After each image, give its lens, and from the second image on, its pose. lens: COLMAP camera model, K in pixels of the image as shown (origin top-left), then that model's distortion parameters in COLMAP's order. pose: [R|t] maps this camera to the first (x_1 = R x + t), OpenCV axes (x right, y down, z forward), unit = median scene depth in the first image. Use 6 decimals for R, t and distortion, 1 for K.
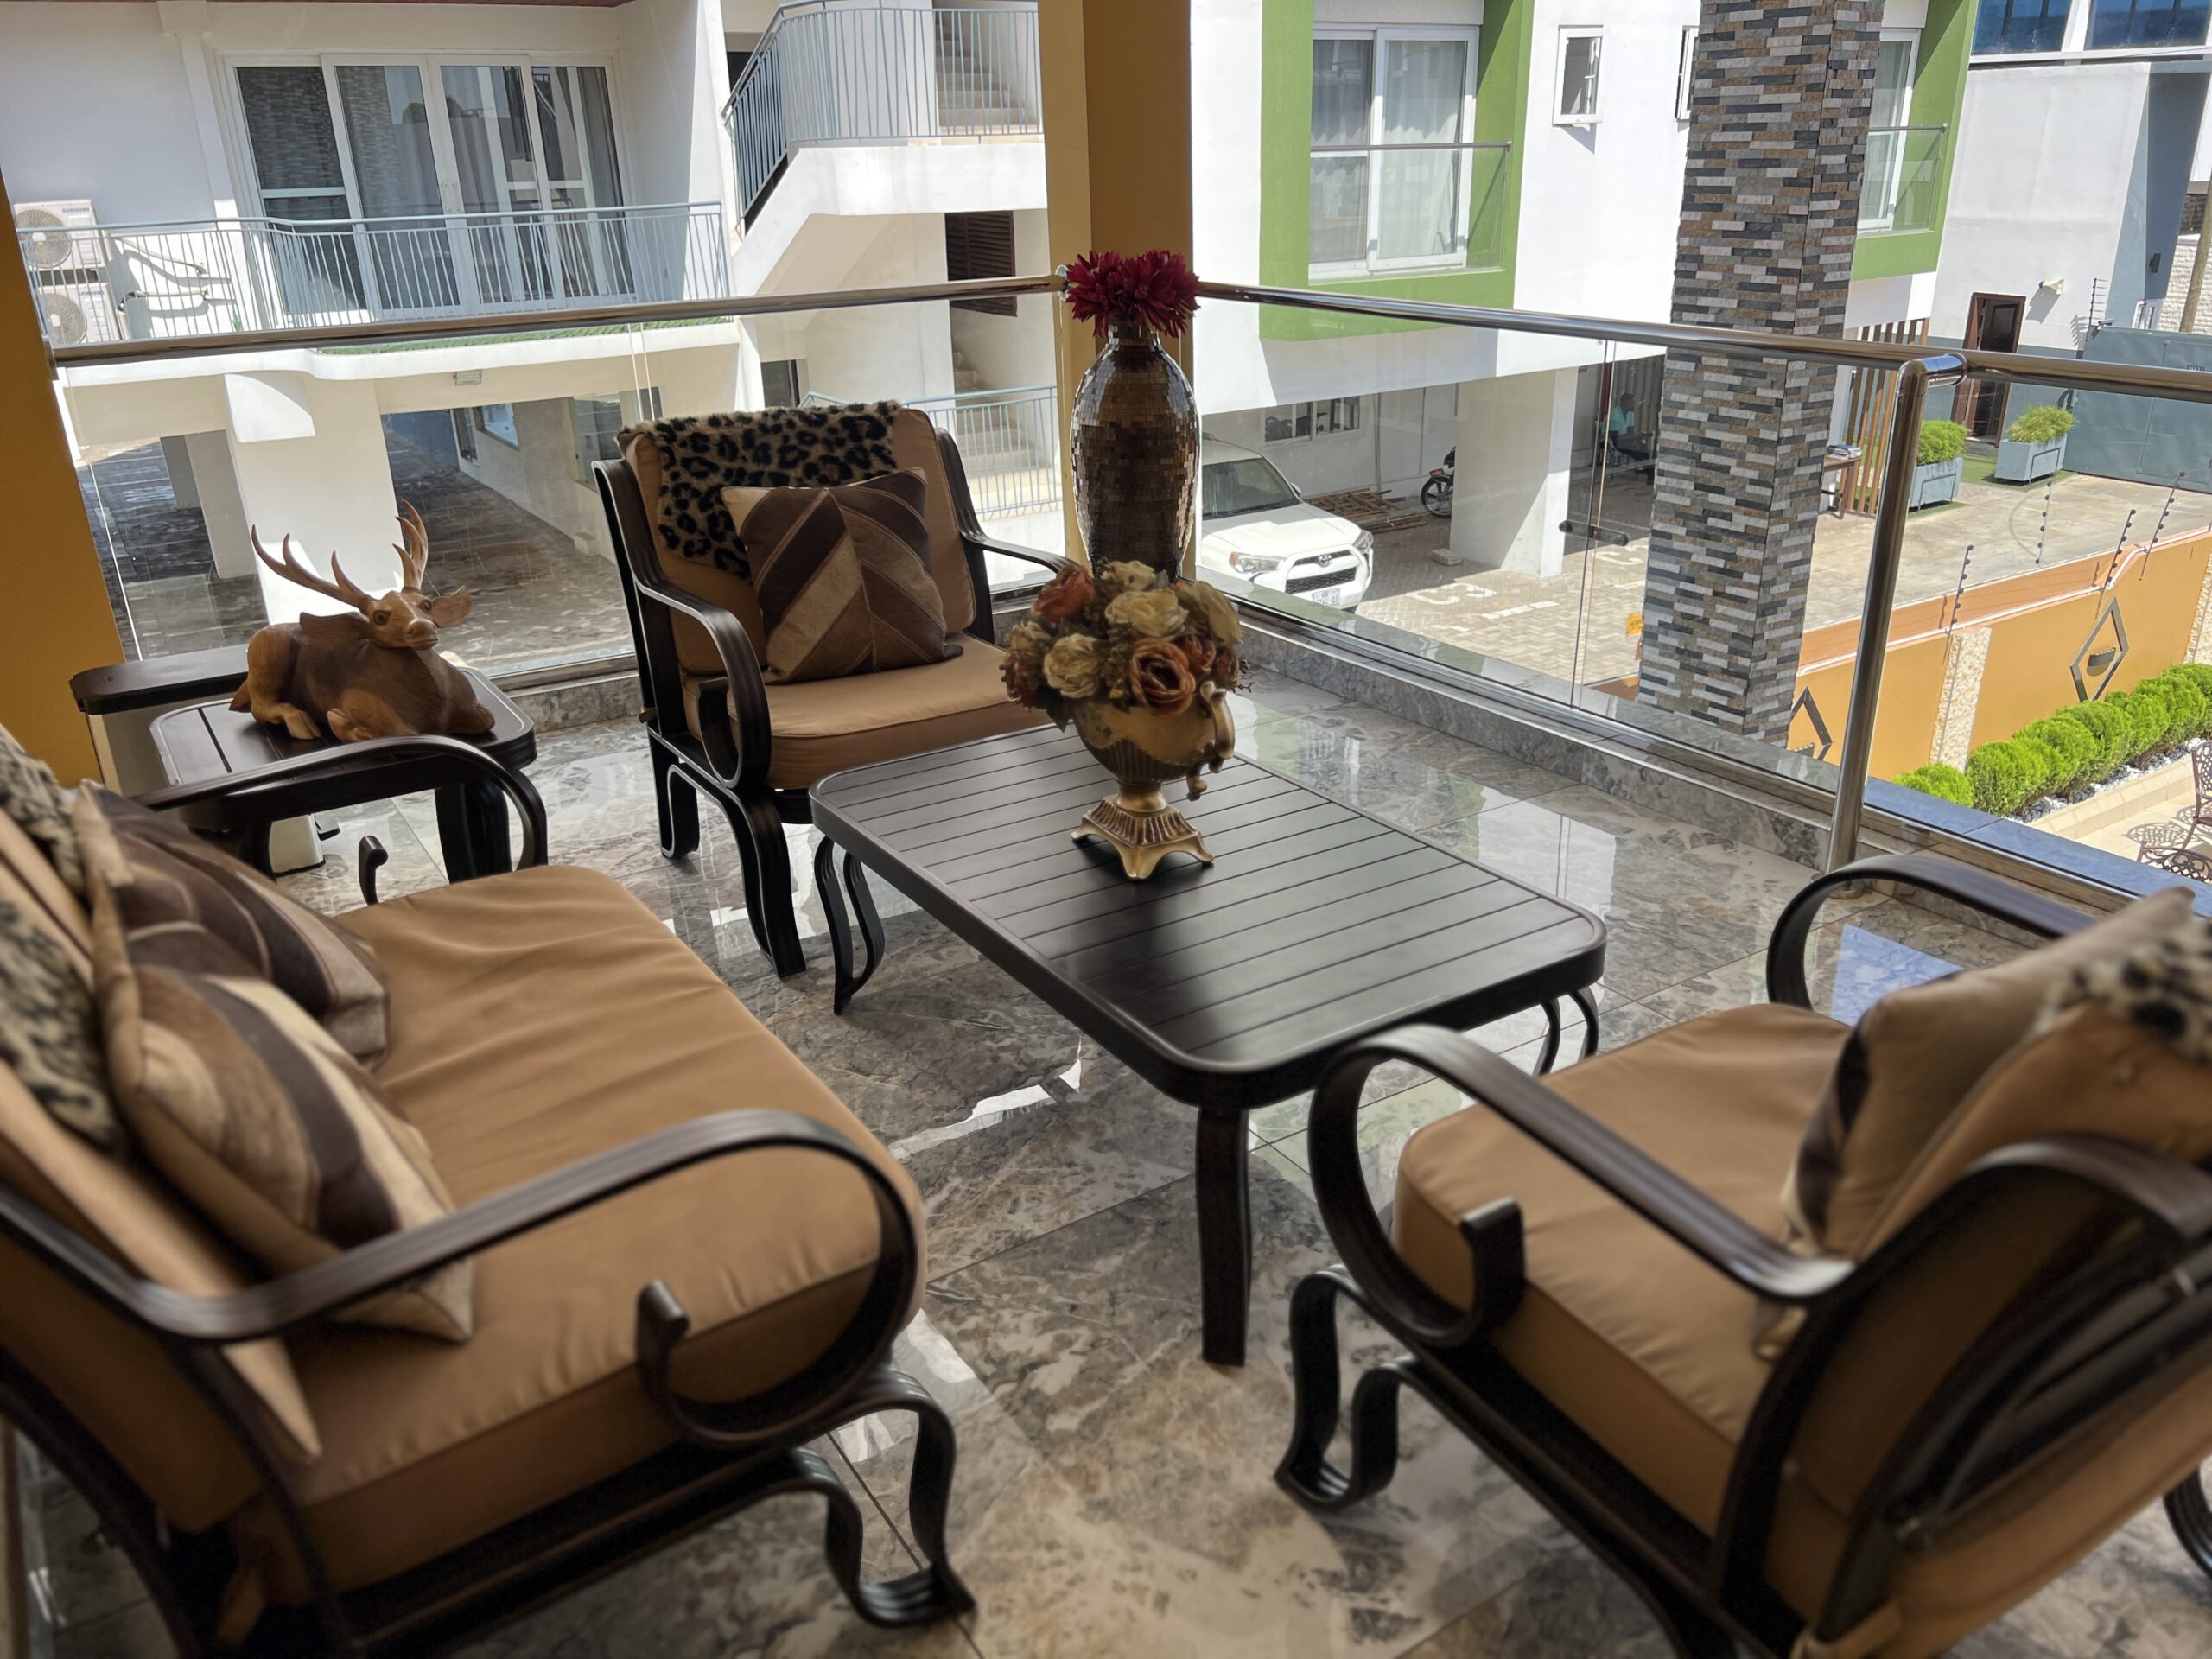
lens RADIAL K [[1665.7, 0, 1095.8], [0, 1665.7, 838.3], [0, 0, 1]] dist [0.061095, -0.066180]
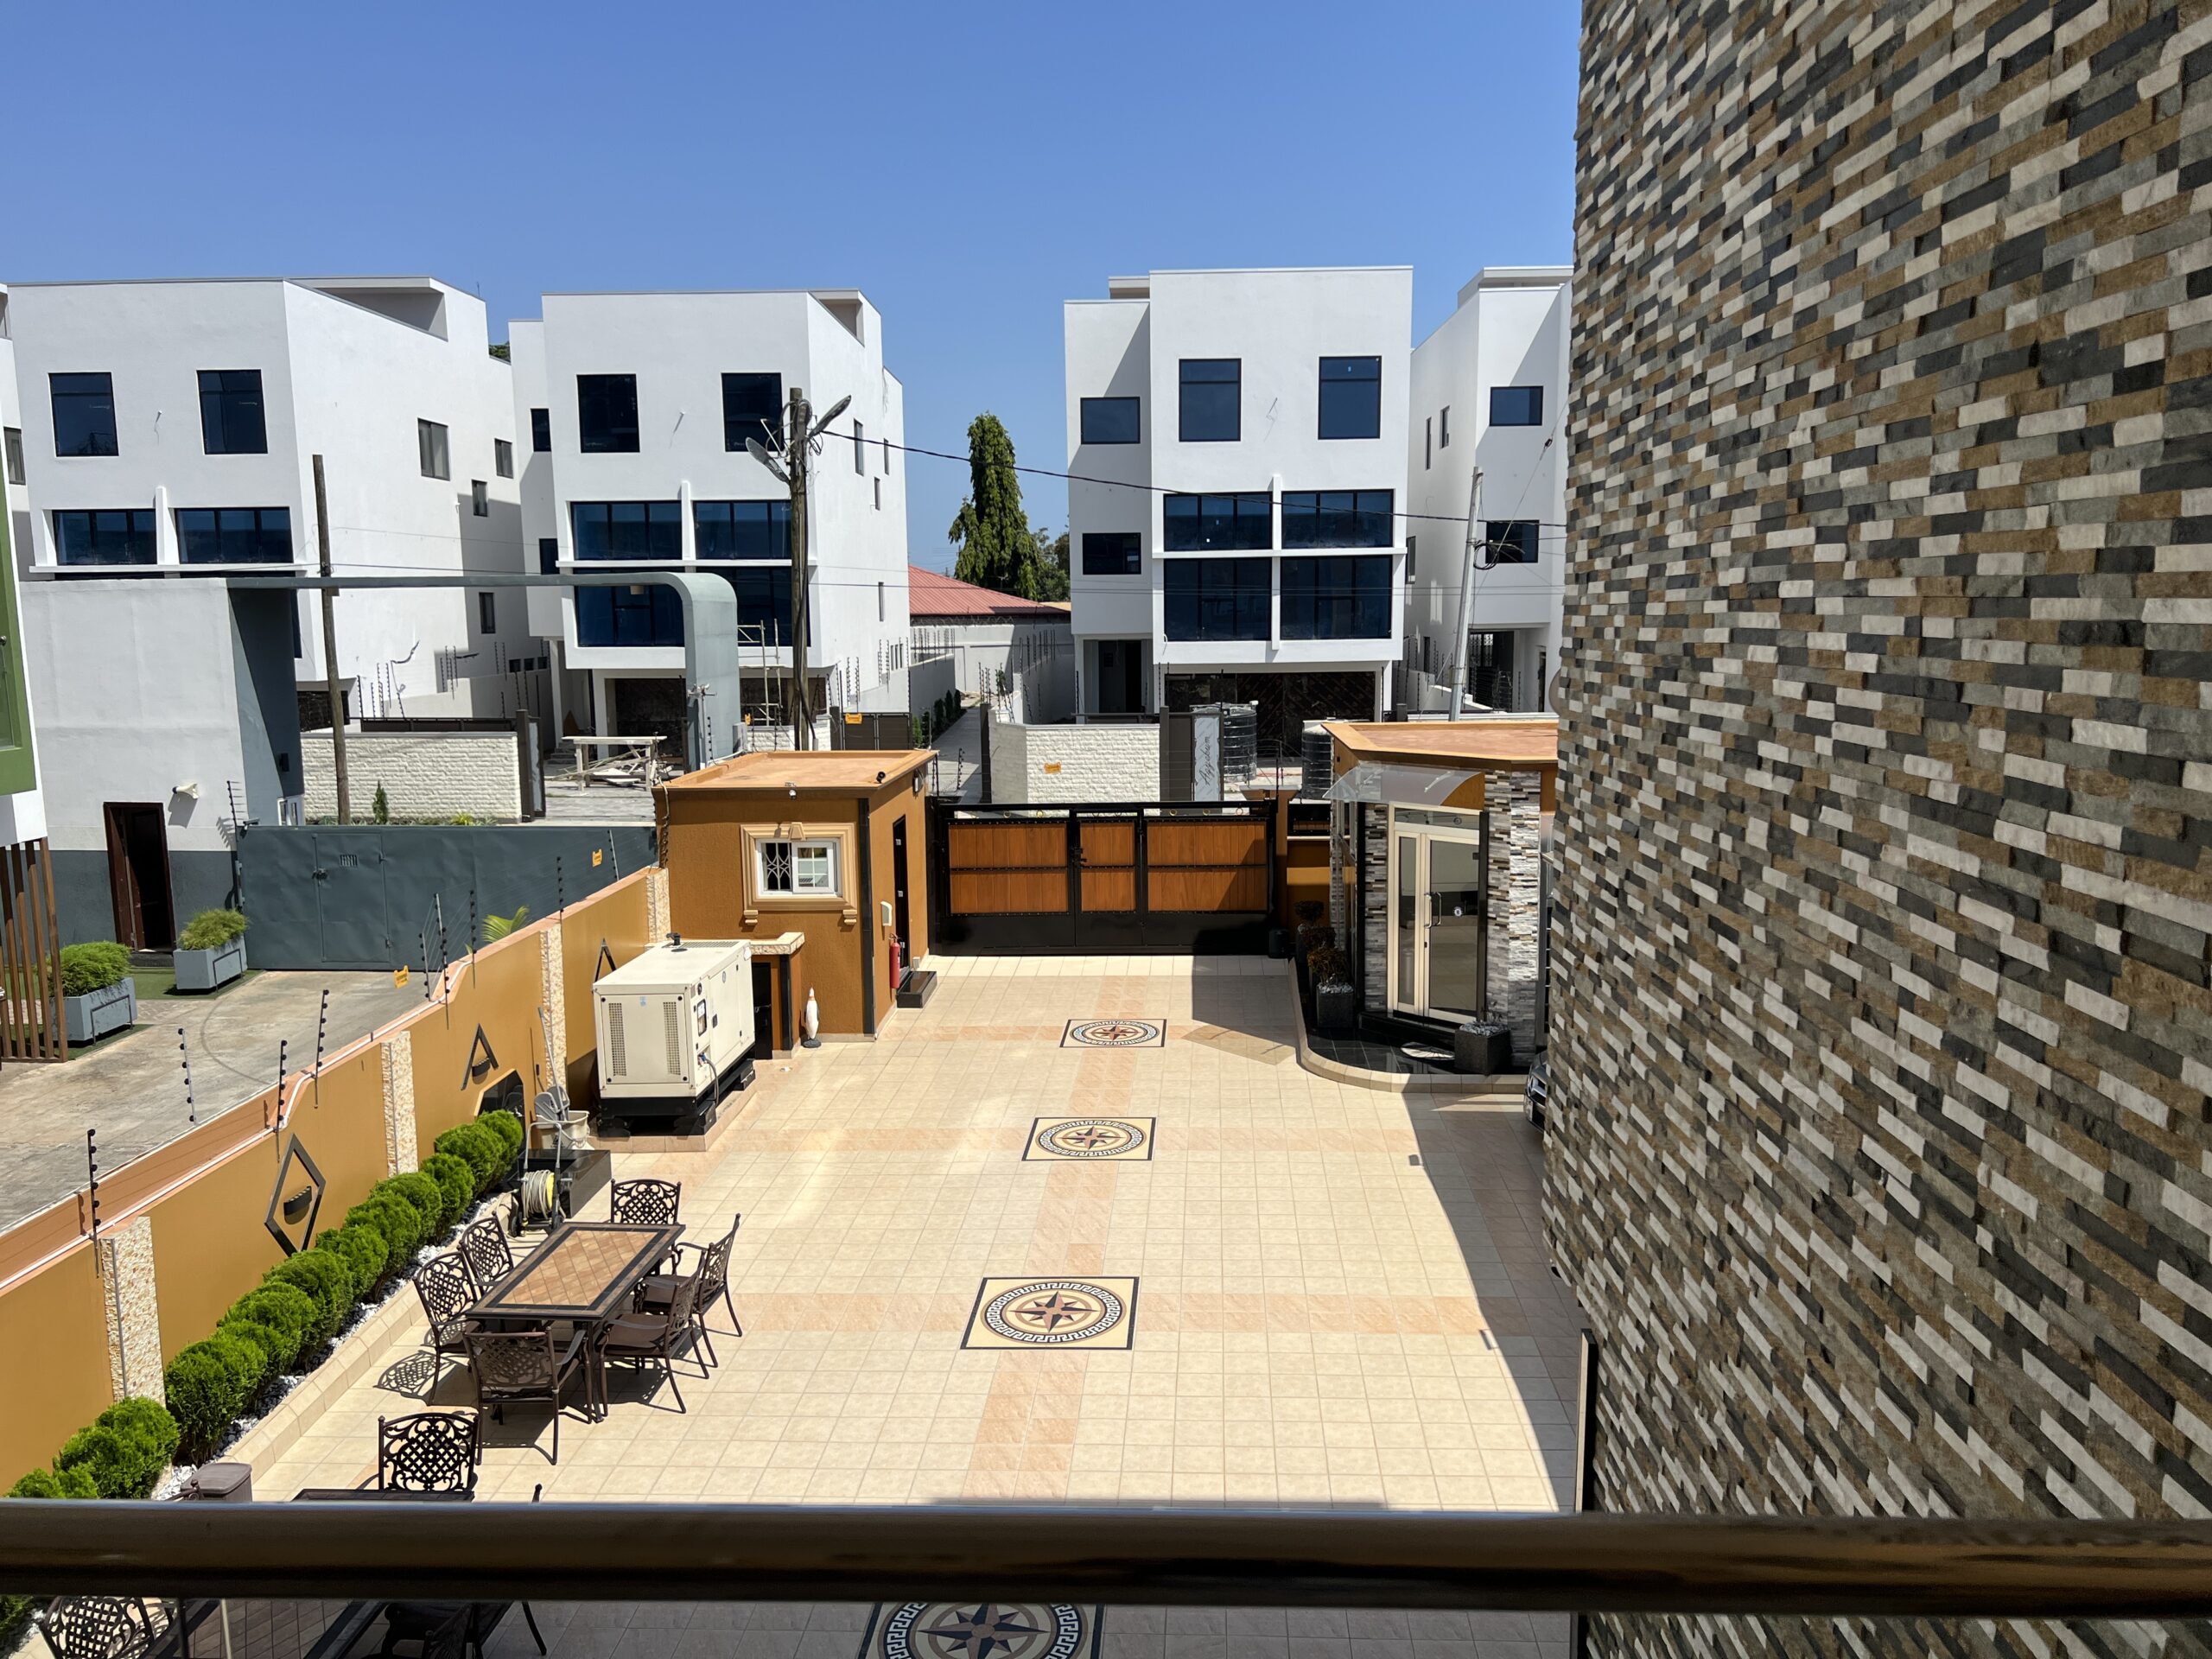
lens RADIAL K [[1687.3, 0, 1106.0], [0, 1687.3, 829.5], [0, 0, 1]] dist [0.173846, -0.193140]
pose [[0.571102, -0.096673, 0.815167, 0.107913], [0.321873, 0.939890, -0.114039, -0.048500], [-0.755142, 0.327508, 0.567889, 0.091765]]
